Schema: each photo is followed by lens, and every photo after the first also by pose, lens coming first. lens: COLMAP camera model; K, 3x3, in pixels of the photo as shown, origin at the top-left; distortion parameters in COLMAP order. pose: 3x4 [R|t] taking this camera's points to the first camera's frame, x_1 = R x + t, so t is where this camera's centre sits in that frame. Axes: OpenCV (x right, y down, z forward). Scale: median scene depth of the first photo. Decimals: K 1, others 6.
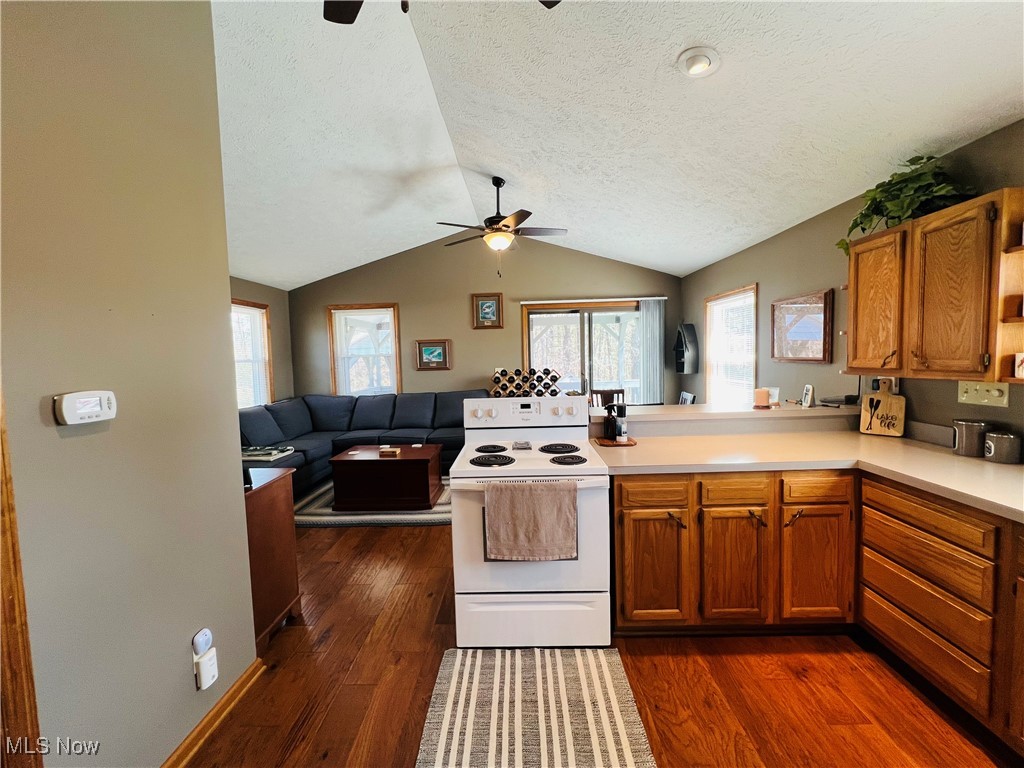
lens RADIAL K [[409.4, 0, 509.3], [0, 409.4, 382.0], [0, 0, 1]] dist [-0.002104, 0.000252]
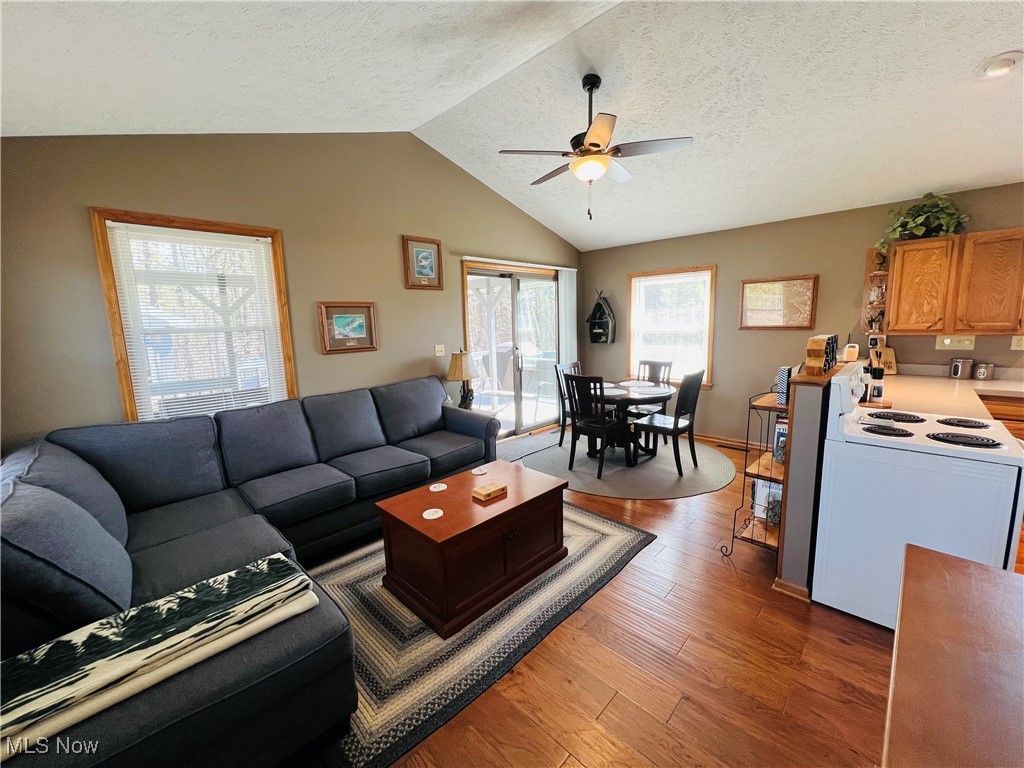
lens RADIAL K [[409.4, 0, 509.3], [0, 409.4, 382.0], [0, 0, 1]] dist [-0.002104, 0.000252]
pose [[0.677820, -0.099673, 0.728440, -1.247610], [0.058940, 0.994946, 0.081295, -0.053315], [-0.732862, -0.012169, 0.680269, 1.070167]]
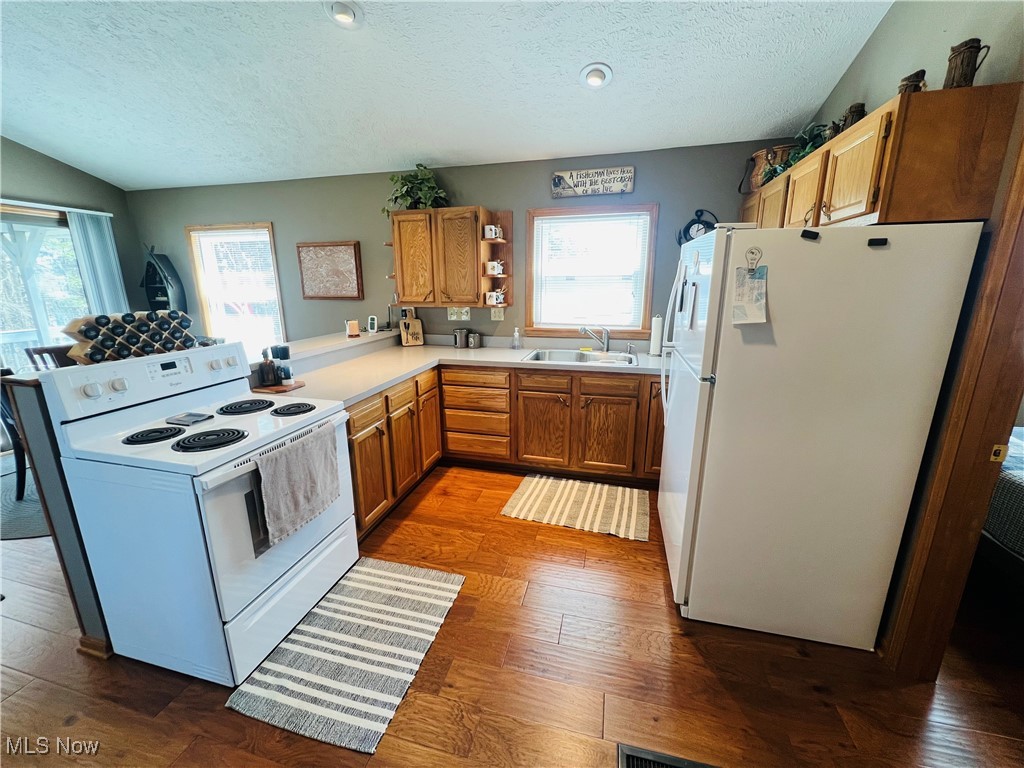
lens RADIAL K [[409.4, 0, 509.3], [0, 409.4, 382.0], [0, 0, 1]] dist [-0.002104, 0.000252]
pose [[0.225725, -0.202747, 0.952860, -0.569858], [0.061247, 0.979122, 0.193826, -0.015486], [-0.972264, 0.014609, 0.233430, 0.303567]]
